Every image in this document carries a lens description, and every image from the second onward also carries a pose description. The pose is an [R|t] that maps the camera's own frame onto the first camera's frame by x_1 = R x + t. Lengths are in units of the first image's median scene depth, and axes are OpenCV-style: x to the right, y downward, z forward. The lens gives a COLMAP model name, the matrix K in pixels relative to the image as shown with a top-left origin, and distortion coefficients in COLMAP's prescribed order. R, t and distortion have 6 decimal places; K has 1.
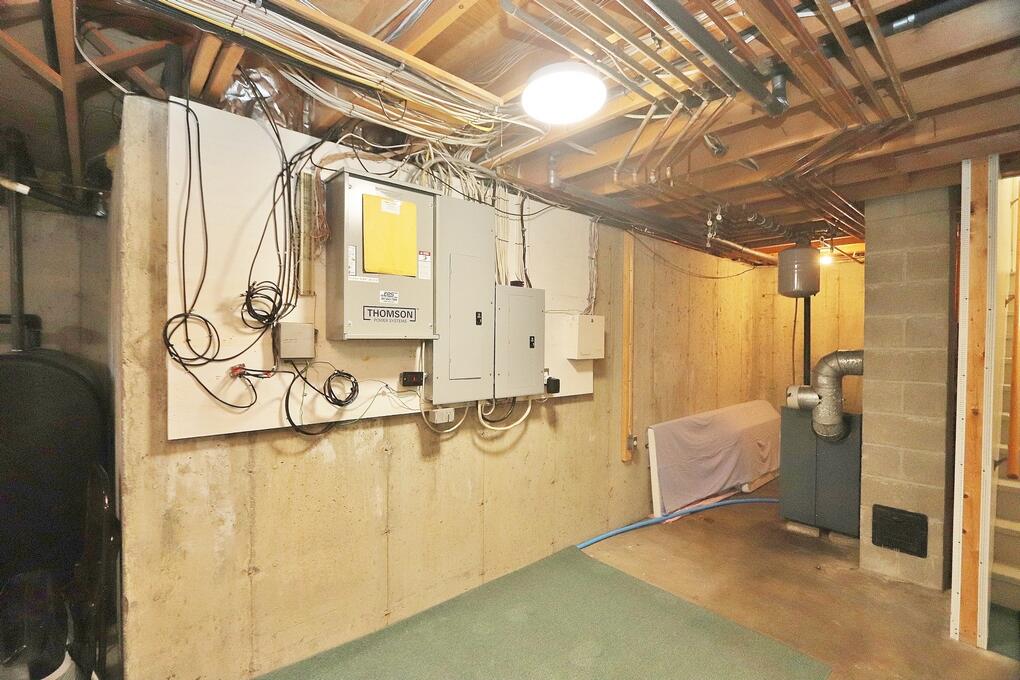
lens RADIAL K [[466.2, 0, 507.8], [0, 466.2, 342.7], [0, 0, 1]] dist [-0.014685, 0.002021]
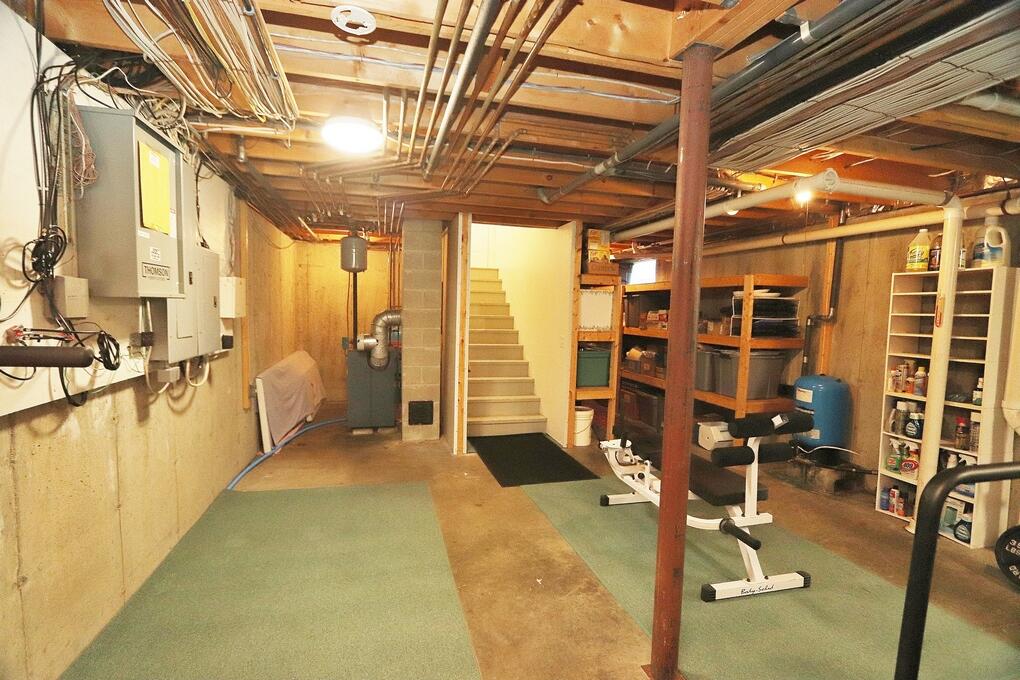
lens RADIAL K [[466.2, 0, 499.6], [0, 466.2, 345.2], [0, 0, 1]] dist [-0.014685, 0.002021]
pose [[0.458433, -0.066080, 0.886269, -0.562584], [-0.013733, 0.996586, 0.081409, 0.002231], [-0.888623, -0.049492, 0.455960, -0.059115]]
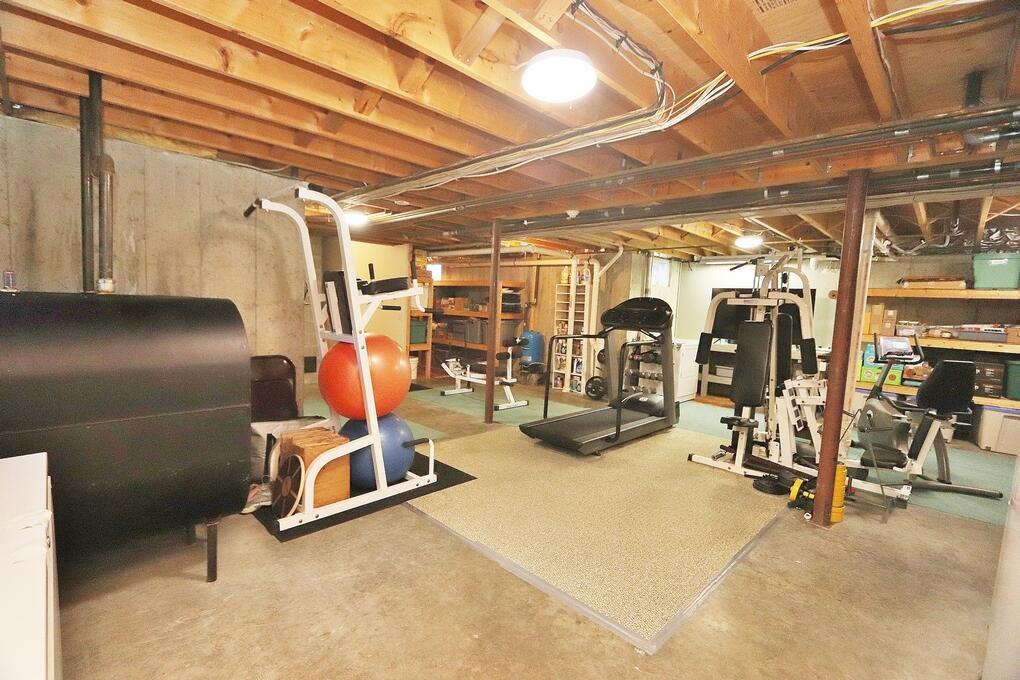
lens RADIAL K [[466.2, 0, 500.9], [0, 466.2, 340.7], [0, 0, 1]] dist [-0.014685, 0.002021]
pose [[-0.062832, -0.093421, 0.993642, -1.977607], [-0.035001, 0.995203, 0.091355, -0.008284], [-0.997410, -0.029038, -0.065801, 0.116527]]
